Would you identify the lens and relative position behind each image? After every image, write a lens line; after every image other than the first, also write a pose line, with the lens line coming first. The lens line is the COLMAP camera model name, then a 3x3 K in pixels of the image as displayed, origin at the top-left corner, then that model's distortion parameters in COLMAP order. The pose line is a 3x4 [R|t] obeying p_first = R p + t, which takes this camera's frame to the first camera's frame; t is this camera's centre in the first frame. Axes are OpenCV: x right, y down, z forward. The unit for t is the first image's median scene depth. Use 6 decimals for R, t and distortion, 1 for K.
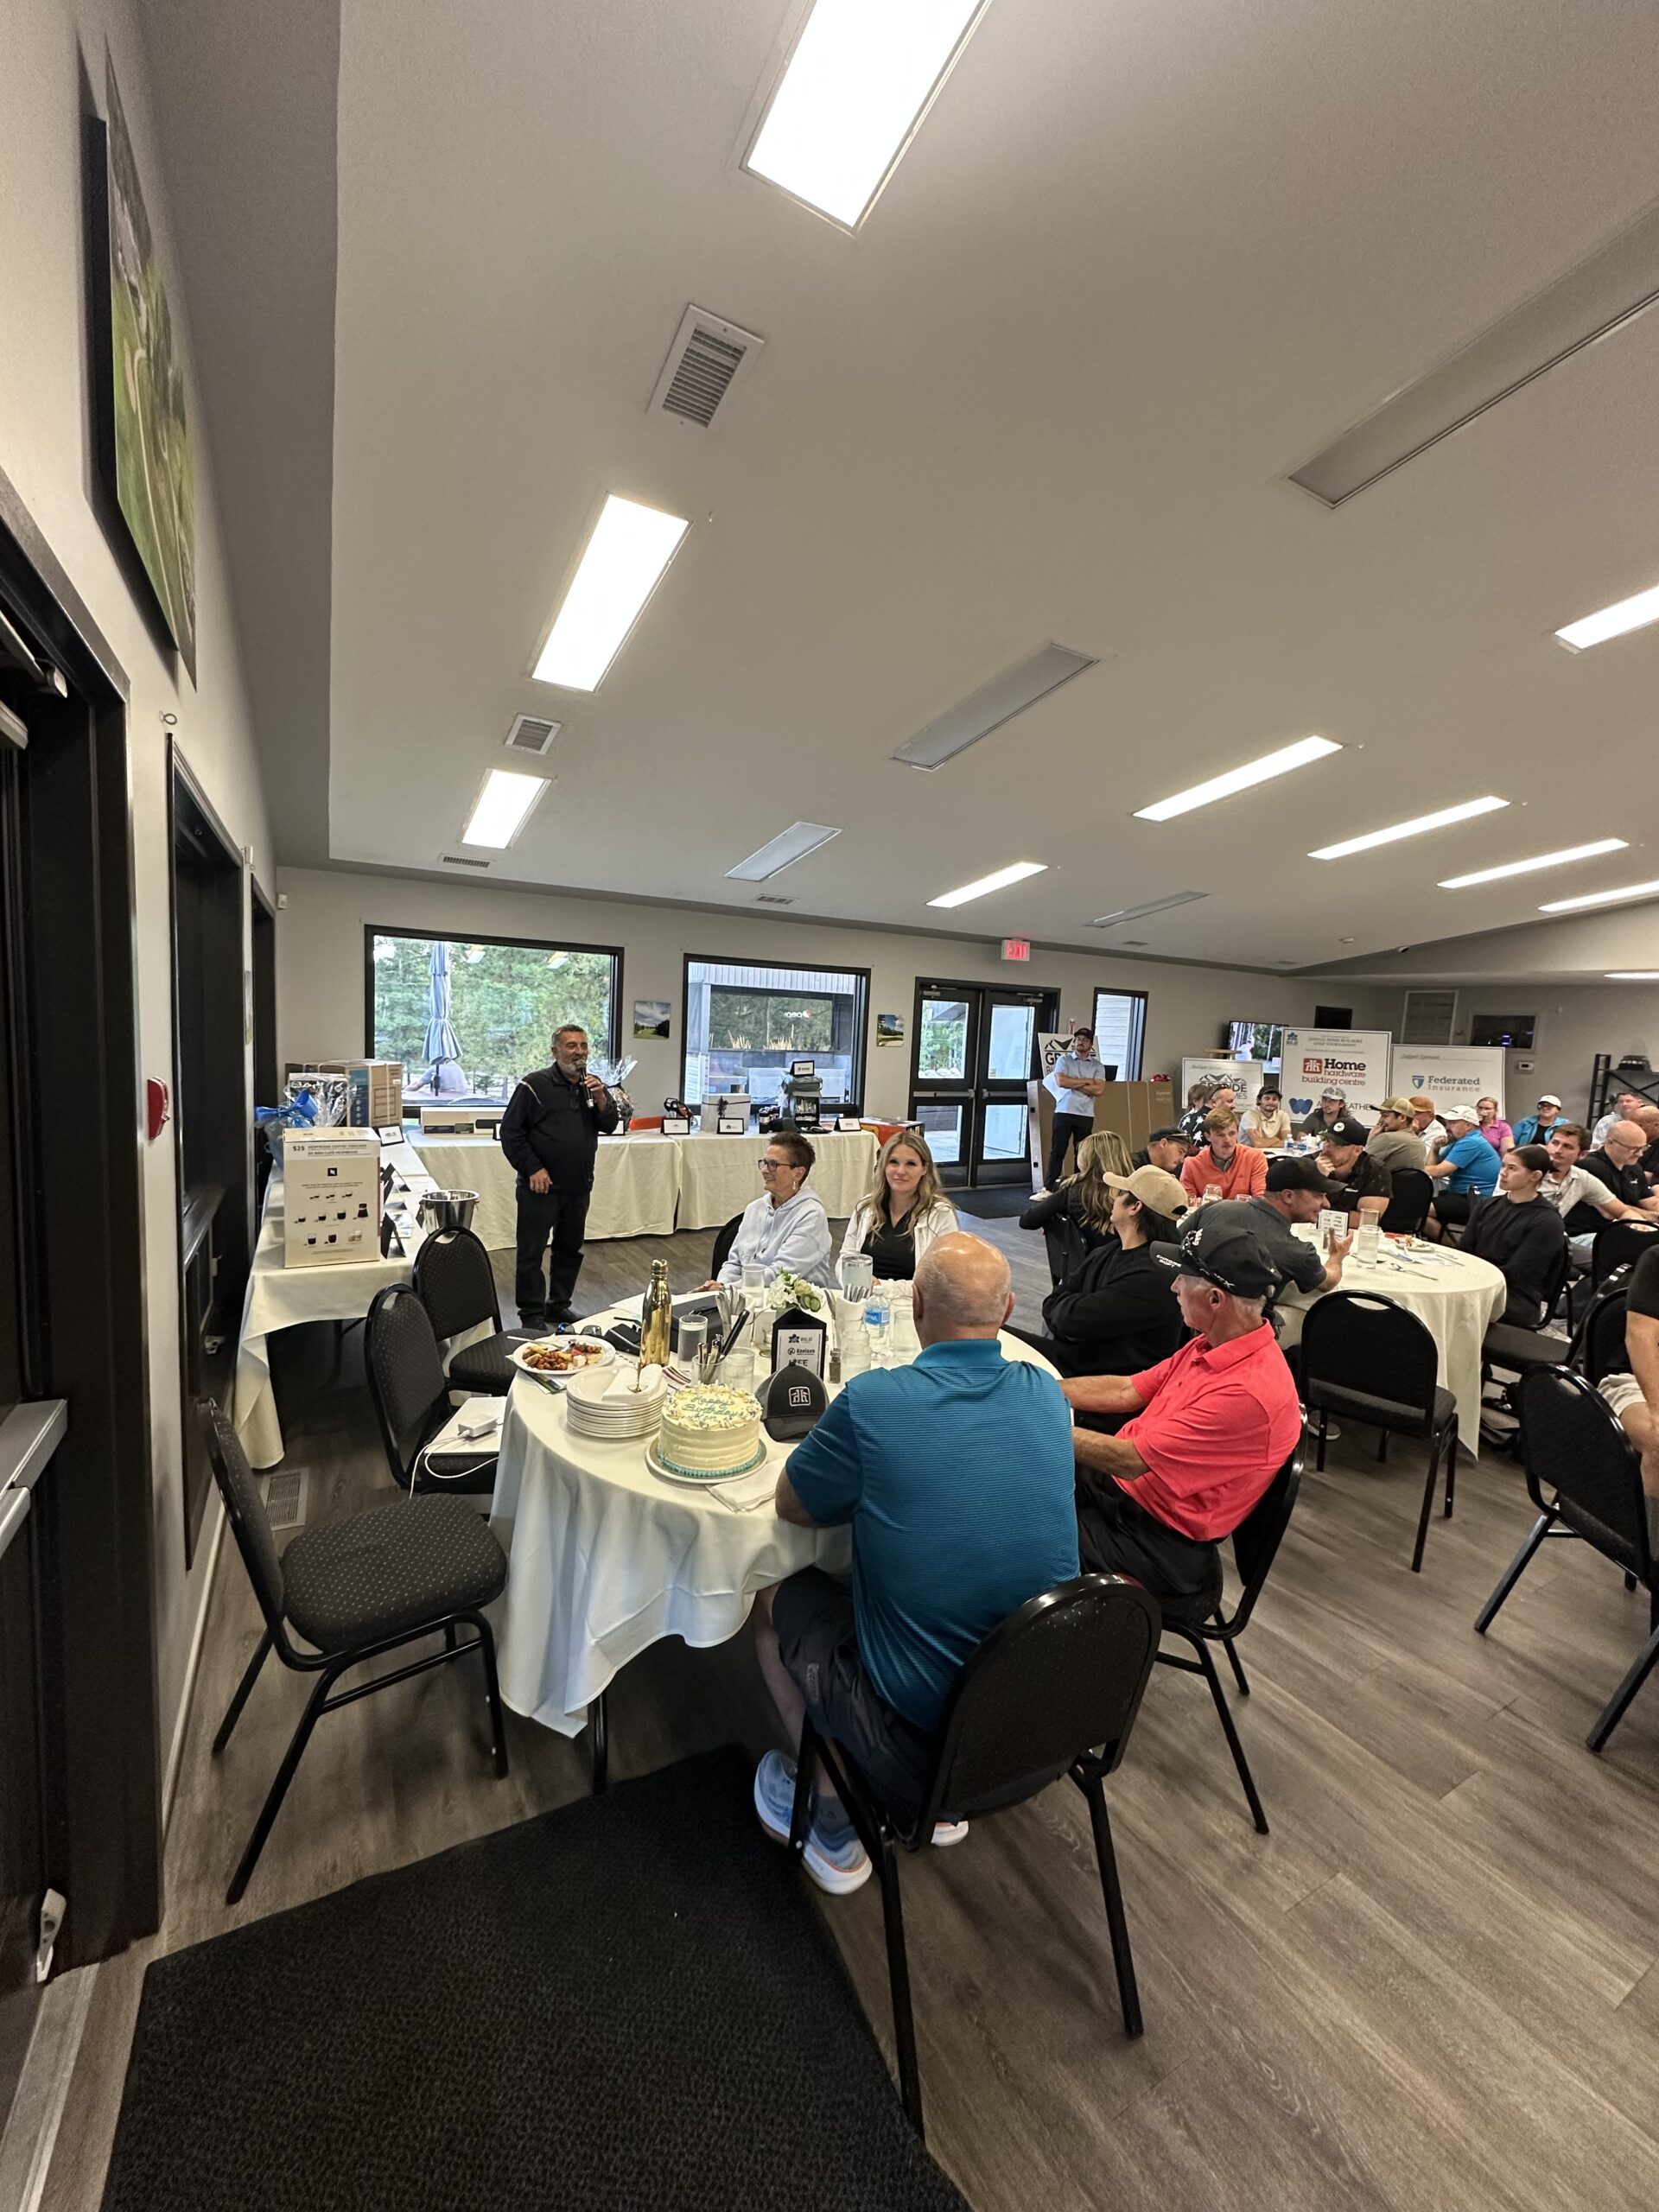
lens RADIAL K [[879.3, 0, 828.1], [0, 879.3, 1104.6], [0, 0, 1]] dist [-0.000738, 0.000037]
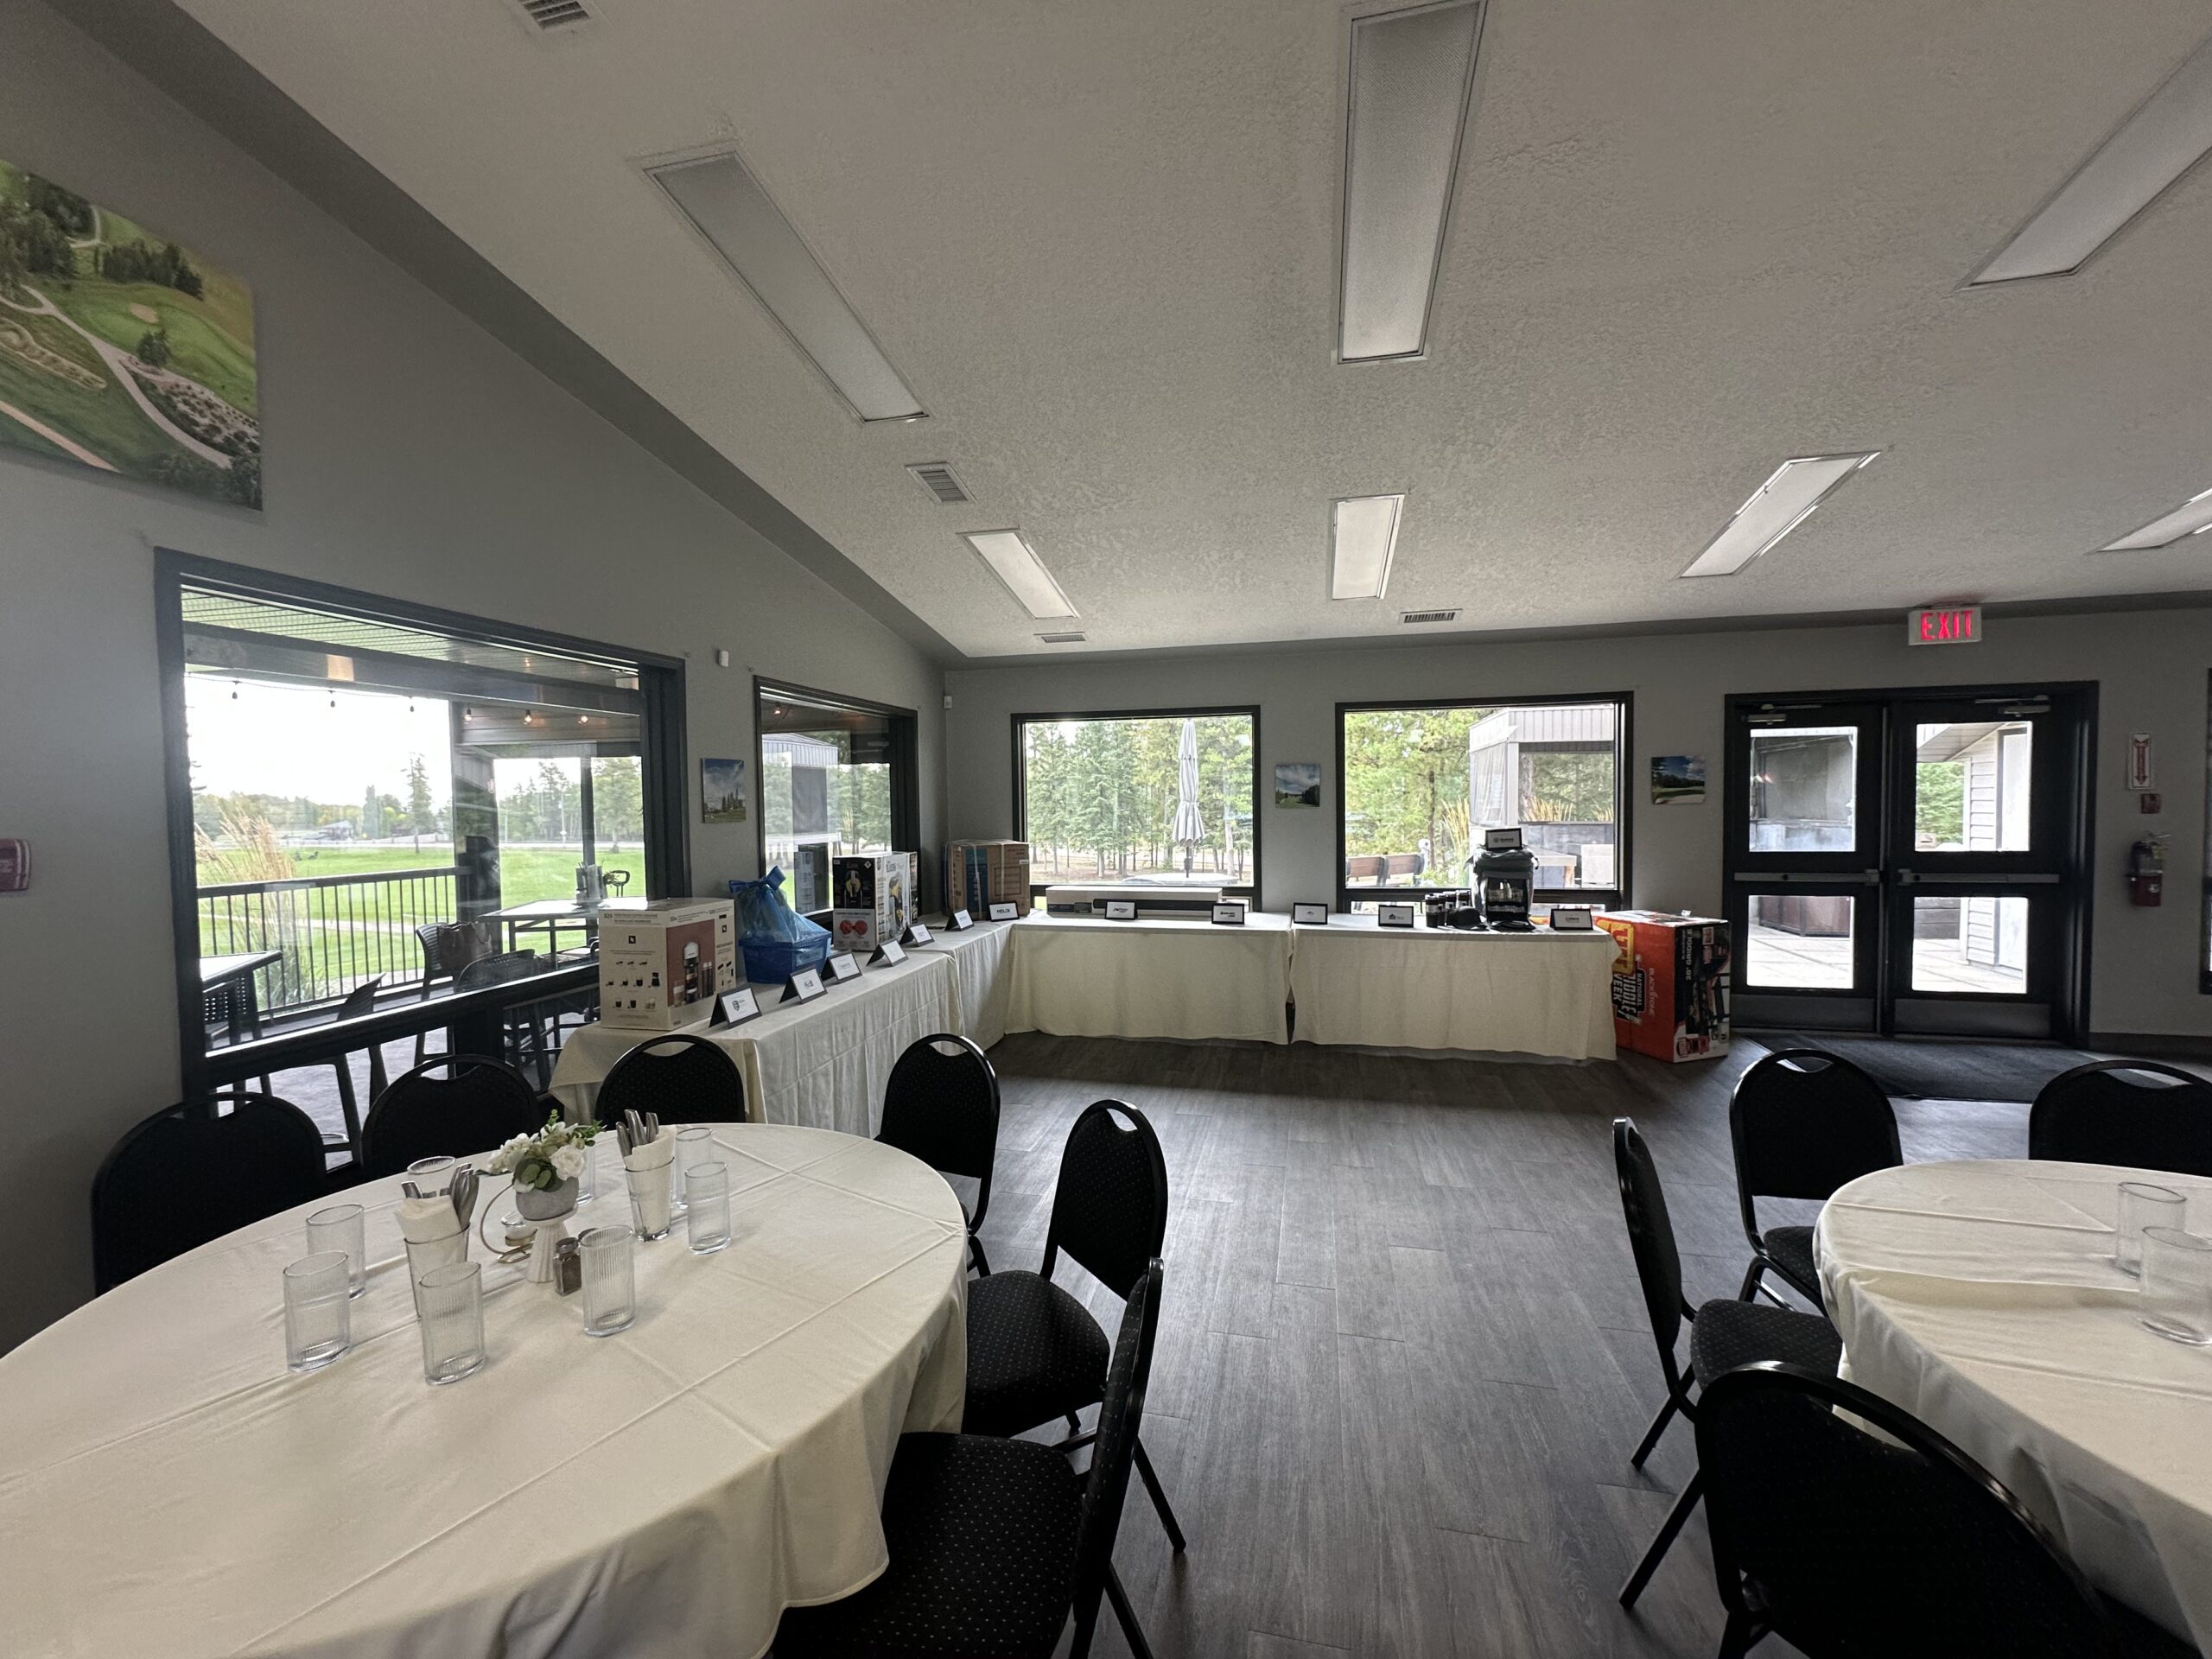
lens RADIAL K [[881.0, 0, 1106.0], [0, 881.0, 829.5], [0, 0, 1]] dist [-0.000733, 0.000010]
pose [[0.731841, -0.032076, -0.680720, 0.714008], [-0.015120, 0.997882, -0.063276, 0.004768], [0.681308, 0.056600, 0.729806, 0.774679]]
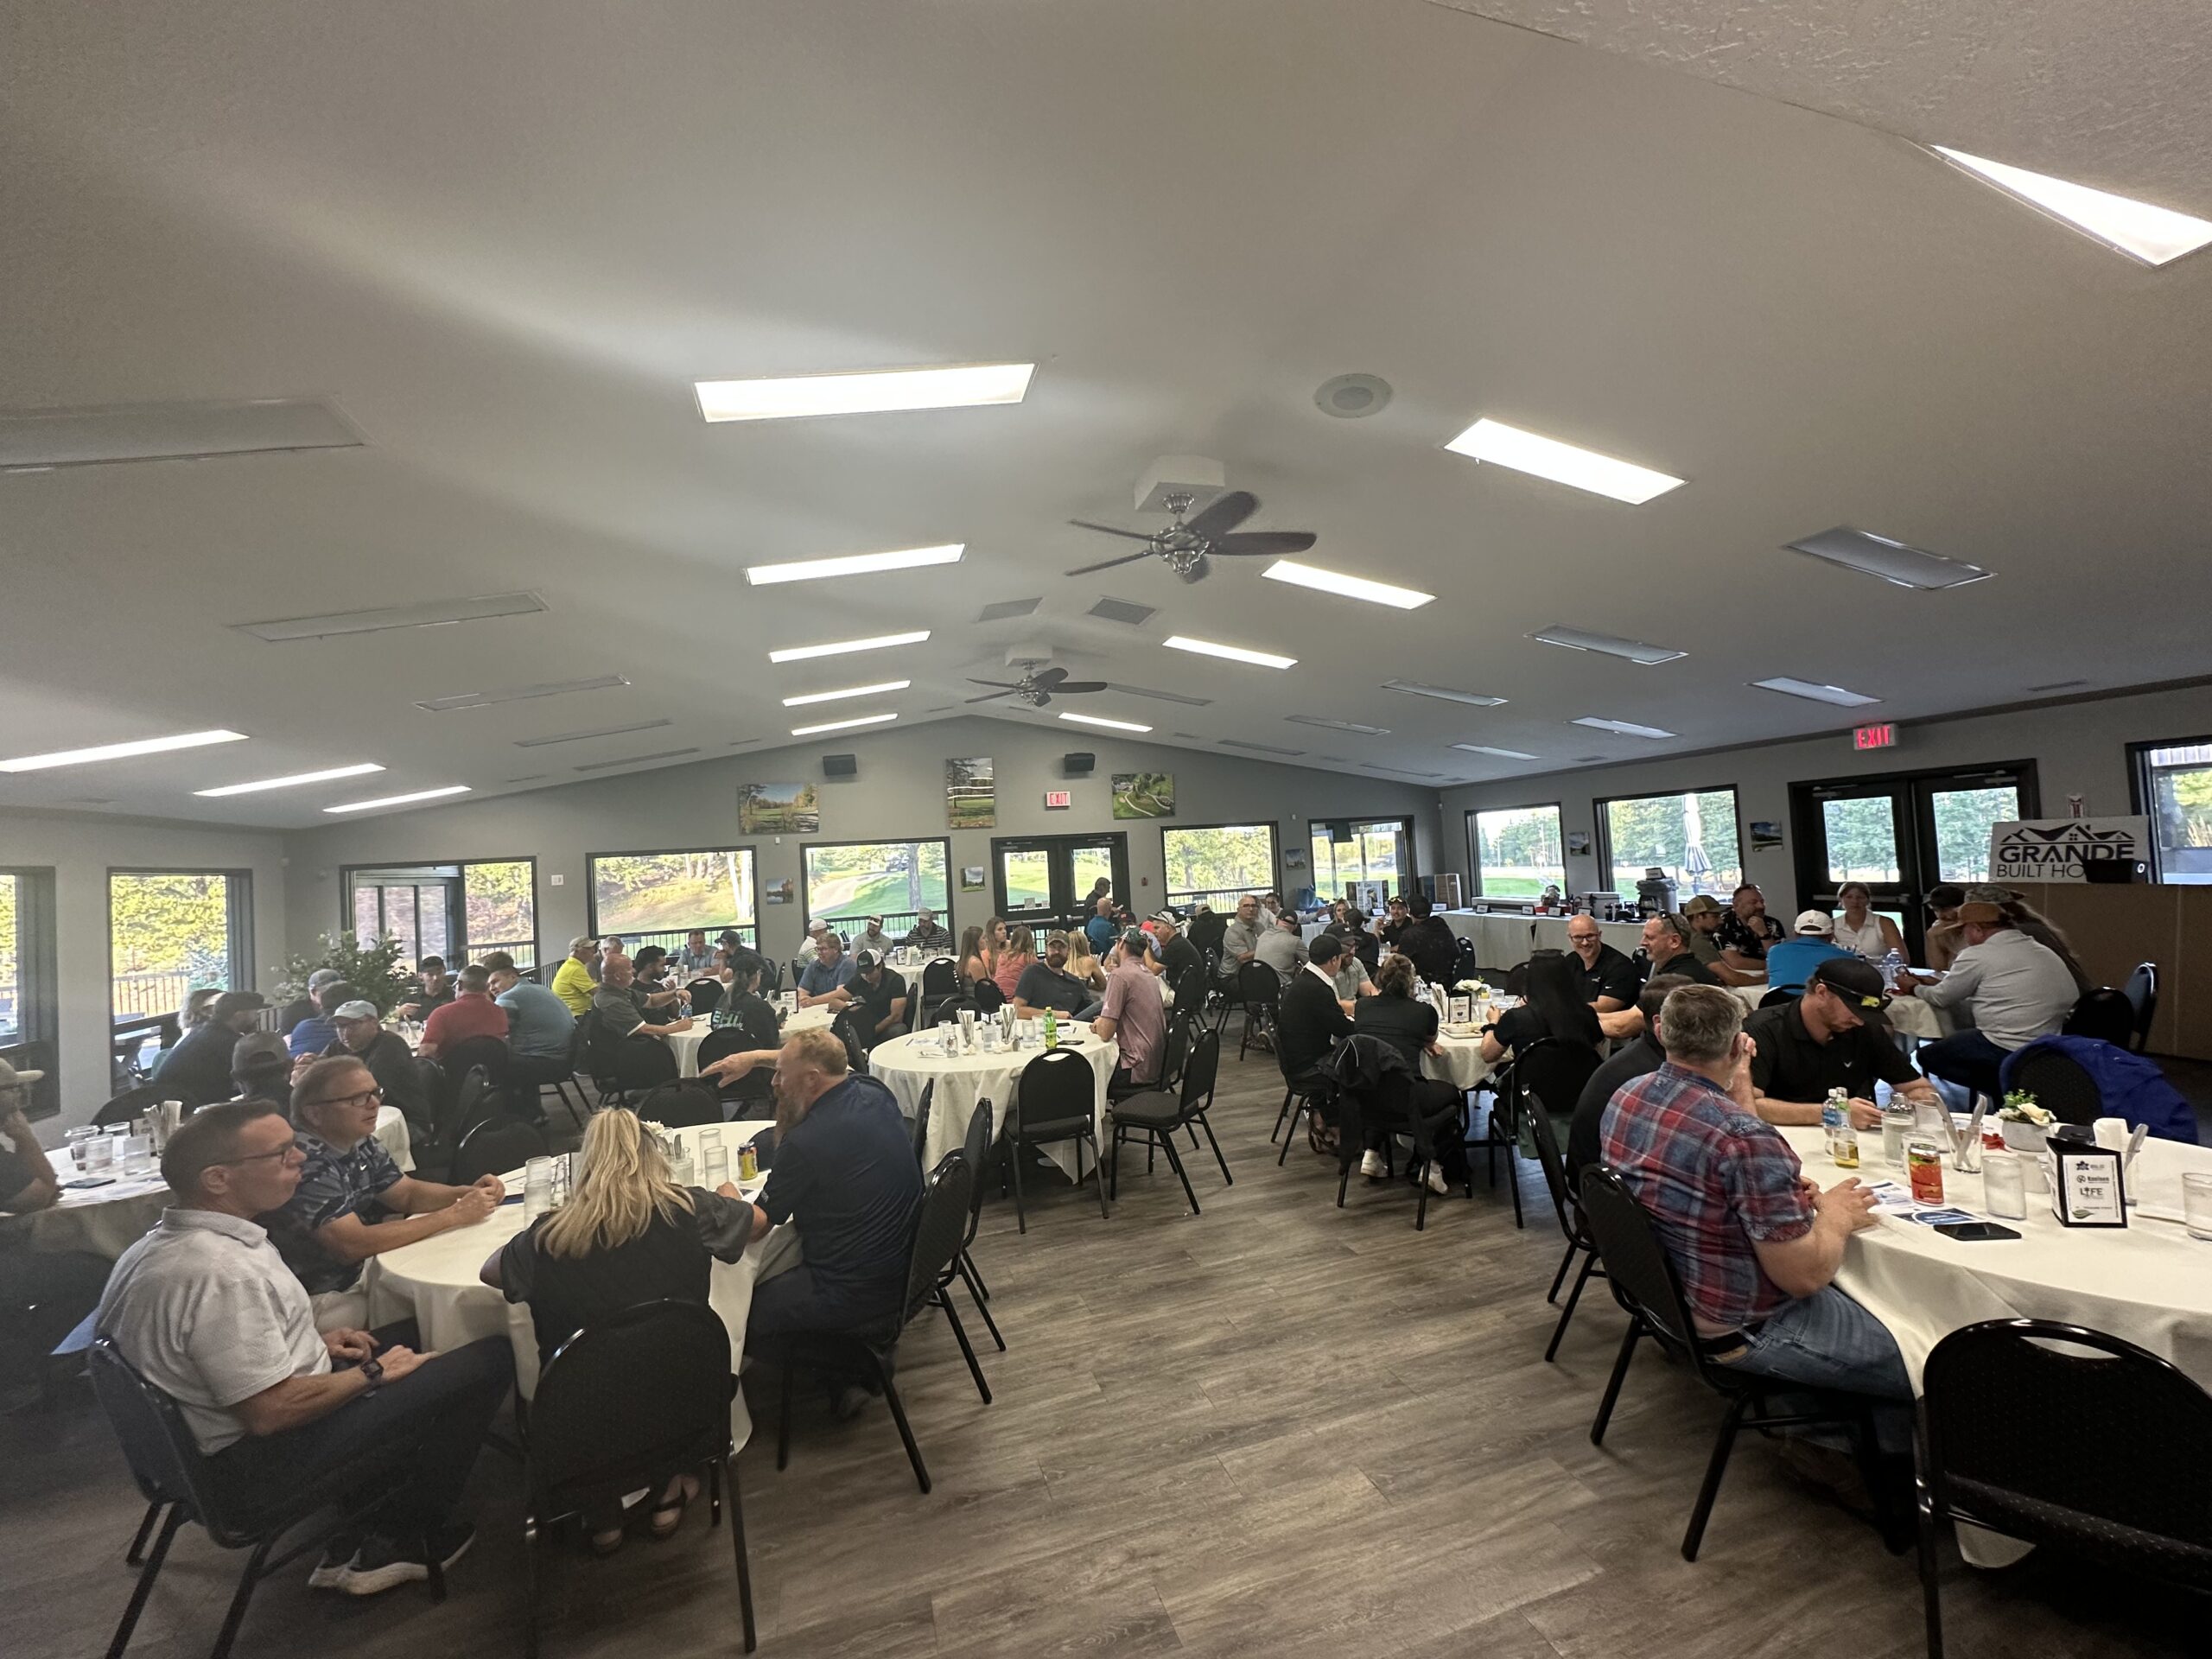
lens RADIAL K [[879.3, 0, 1106.0], [0, 879.3, 829.5], [0, 0, 1]] dist [-0.000738, 0.000037]
pose [[-0.217598, -0.067013, -0.973735, 4.446419], [-0.041724, 0.997367, -0.059316, 0.013854], [0.975146, 0.027721, -0.219821, 1.563302]]
